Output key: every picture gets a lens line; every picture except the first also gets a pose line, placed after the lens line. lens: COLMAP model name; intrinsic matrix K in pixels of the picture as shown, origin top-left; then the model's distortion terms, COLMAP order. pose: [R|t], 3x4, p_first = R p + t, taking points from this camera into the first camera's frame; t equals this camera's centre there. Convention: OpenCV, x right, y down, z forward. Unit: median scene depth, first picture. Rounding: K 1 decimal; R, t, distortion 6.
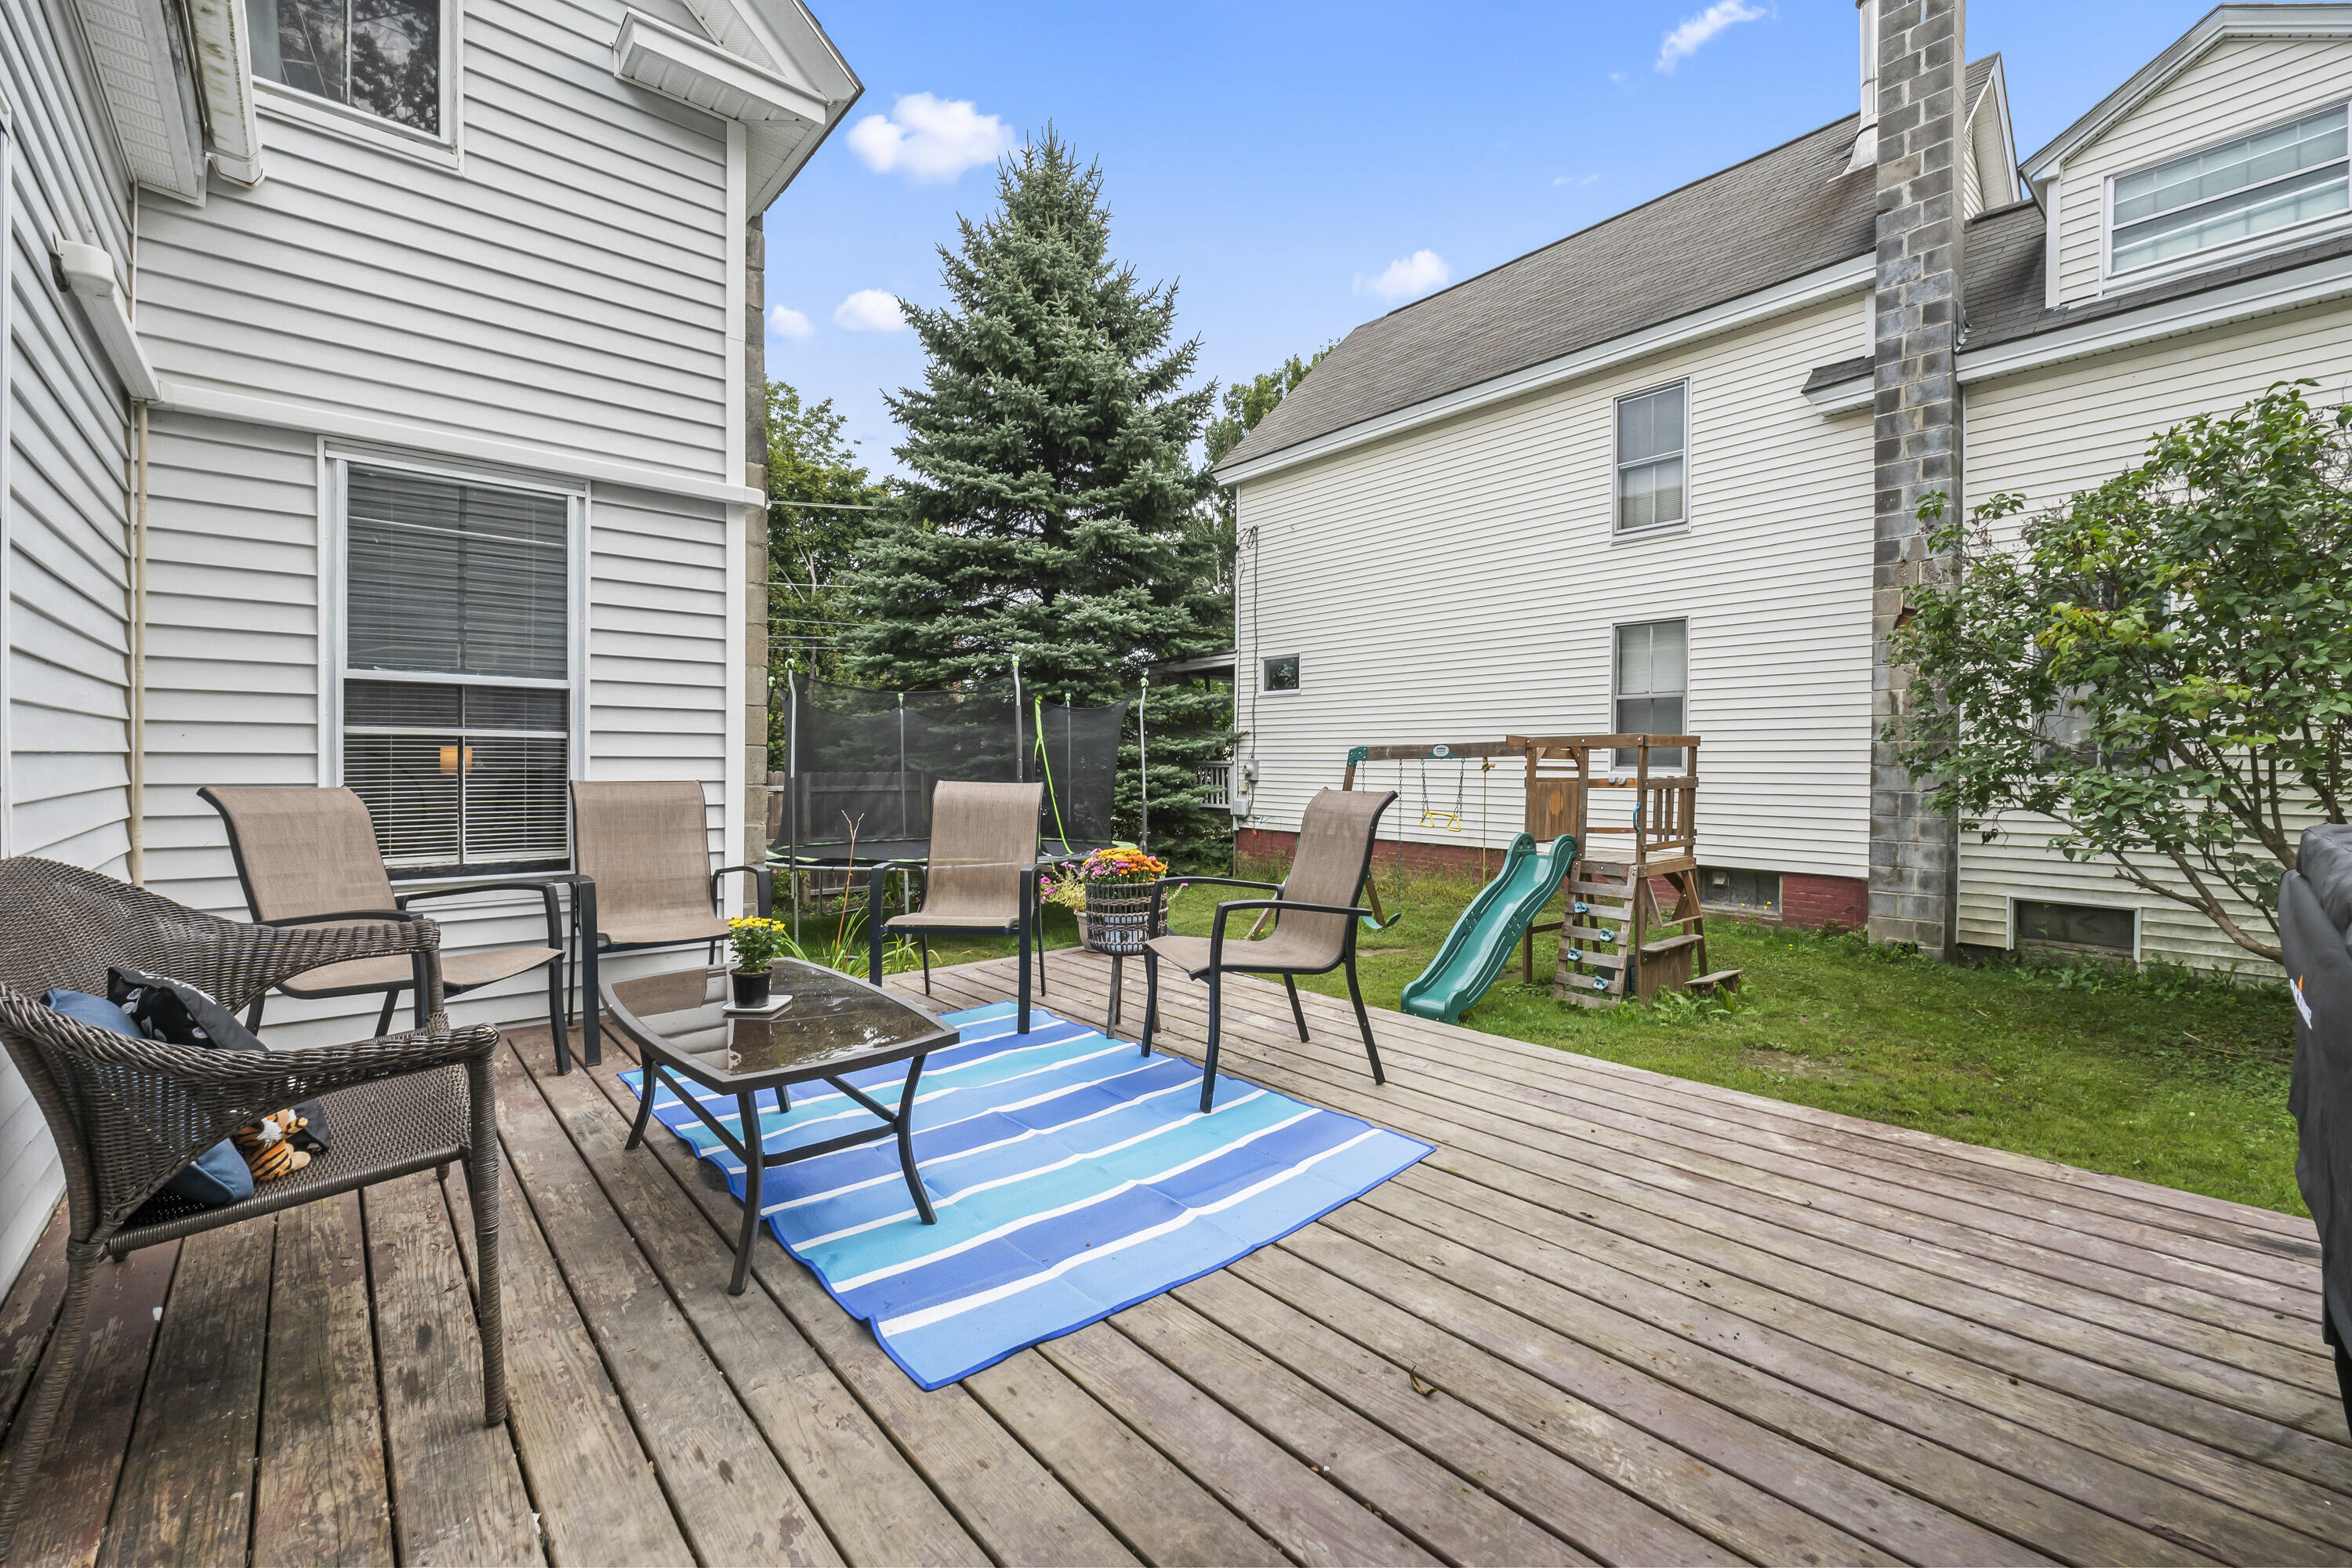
lens RADIAL K [[966.4, 0, 1172.9], [0, 966.4, 769.9], [0, 0, 1]] dist [-0.002096, -0.000059]
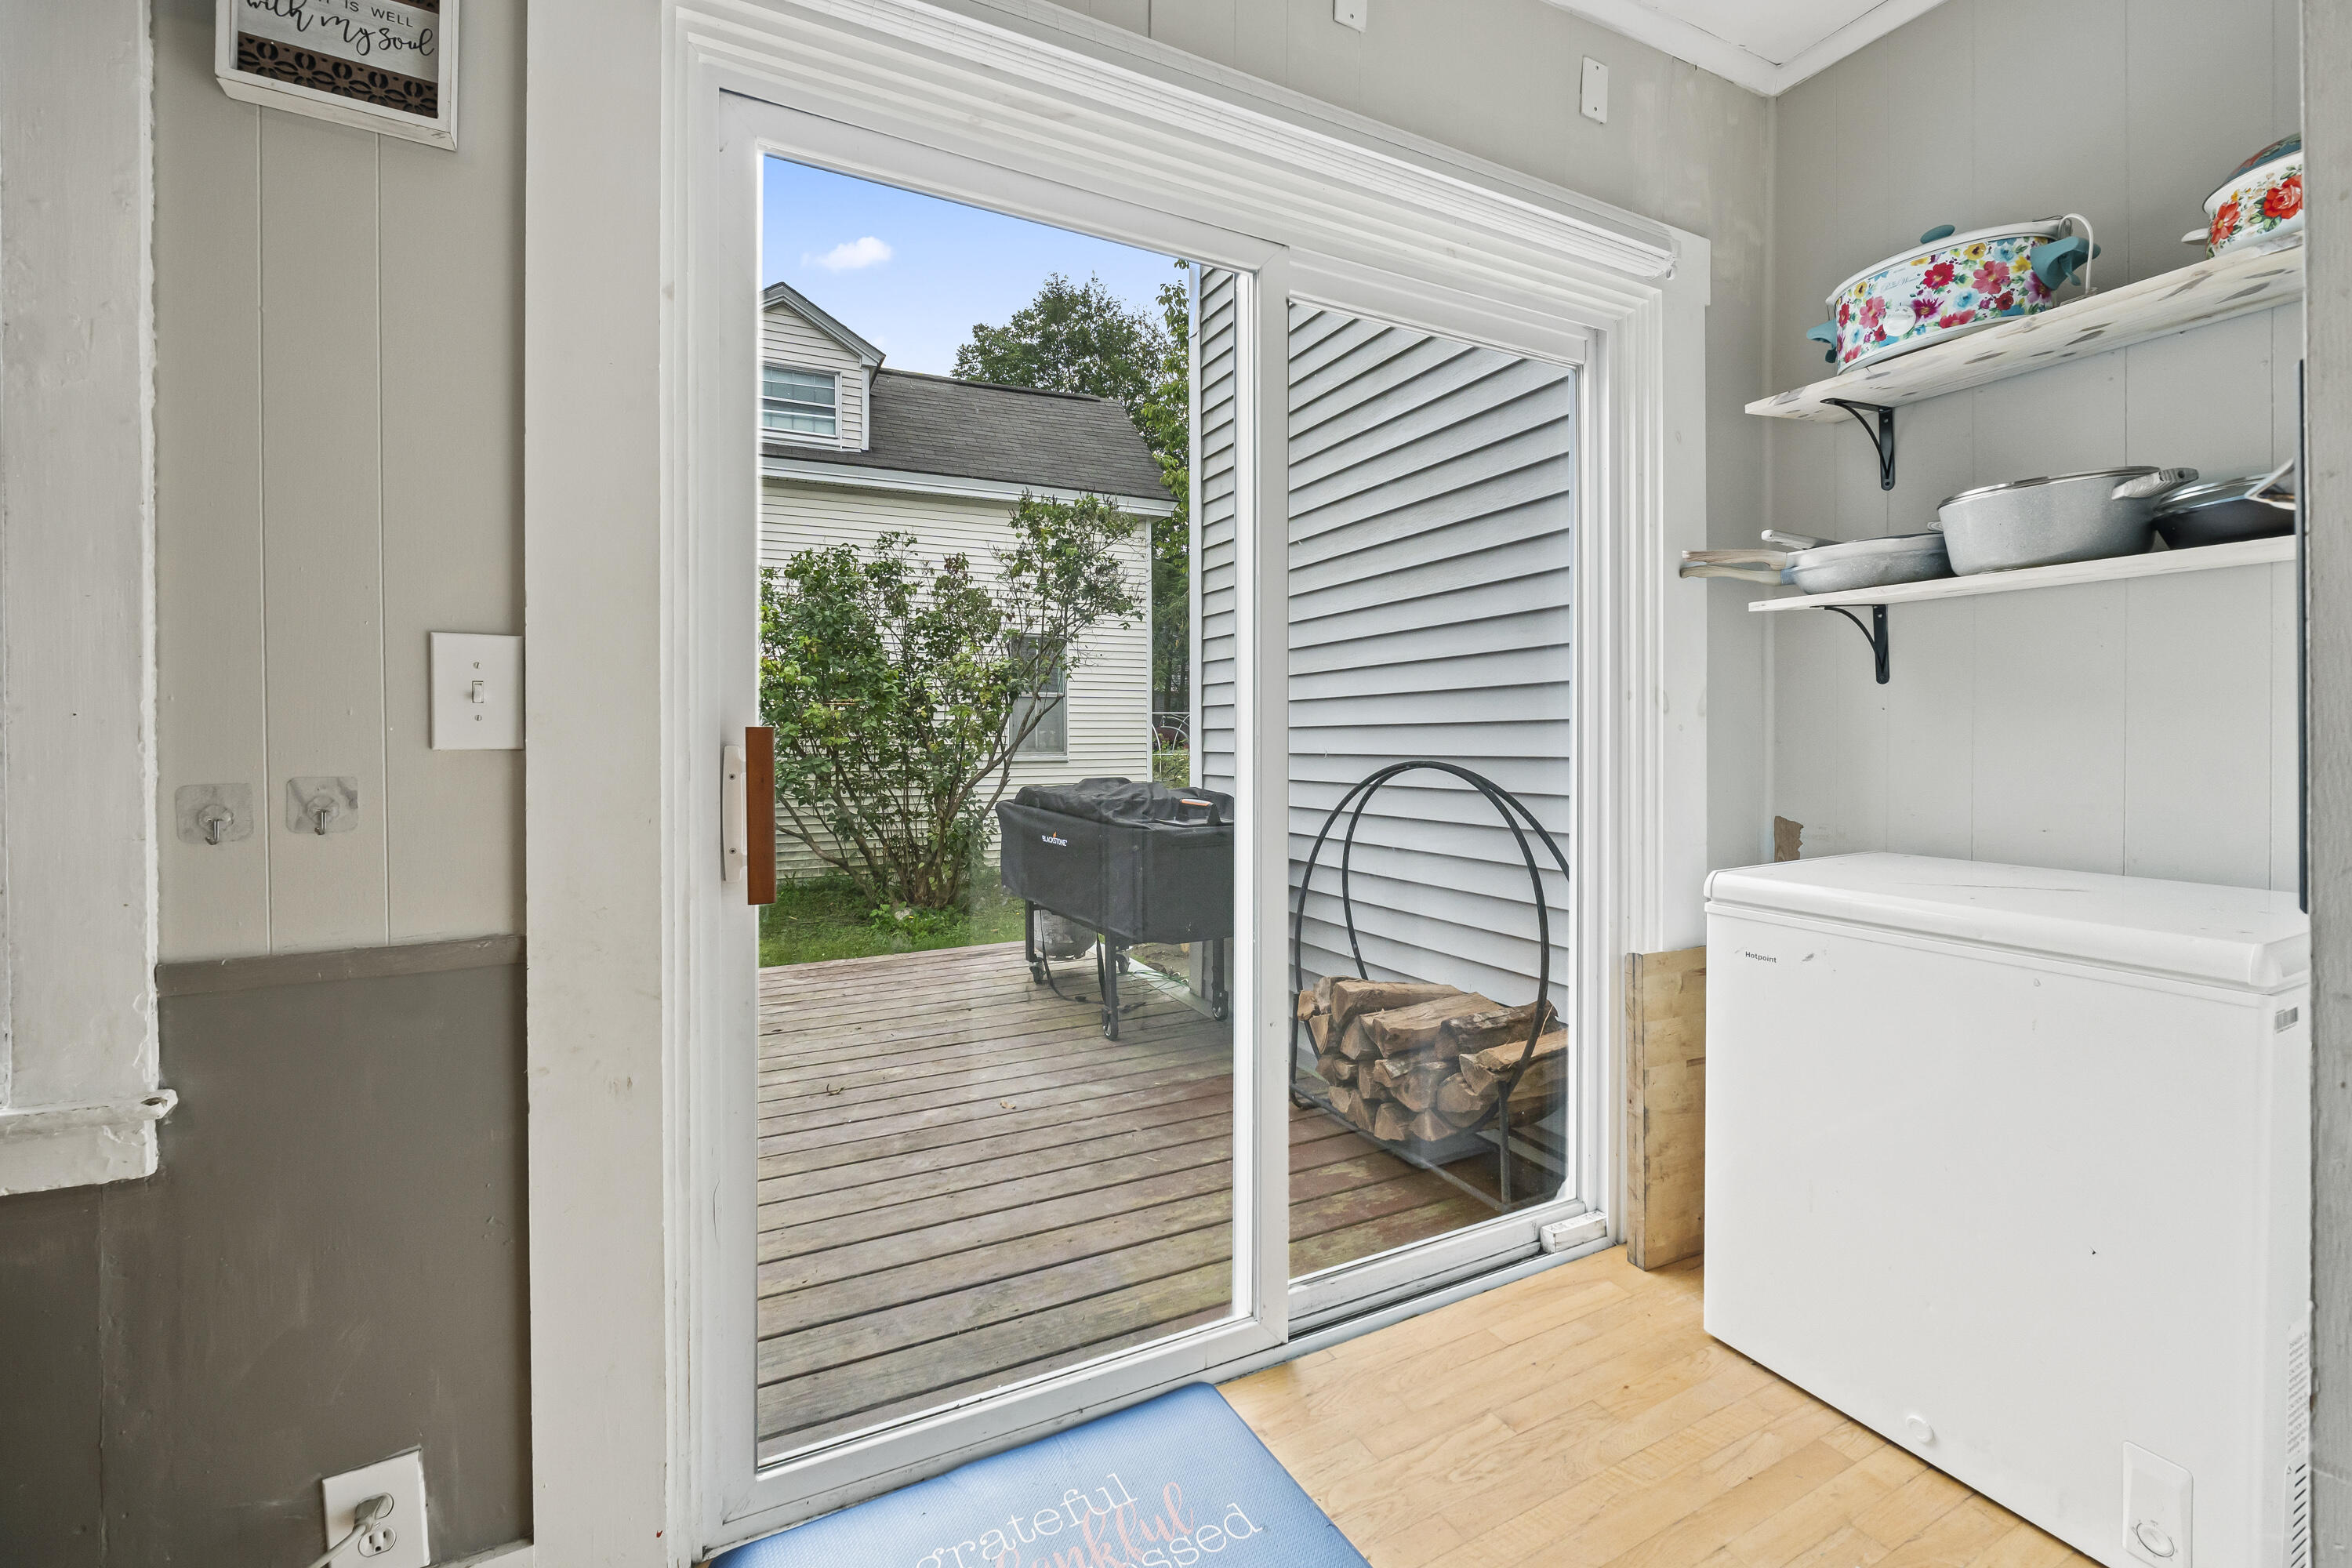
lens RADIAL K [[966.4, 0, 1174.8], [0, 966.4, 761.0], [0, 0, 1]] dist [-0.002096, -0.000059]
pose [[0.243559, -0.015077, 0.969769, -1.356422], [0.008667, 0.999873, 0.013368, -0.032677], [-0.969847, 0.005149, 0.243659, -0.116018]]
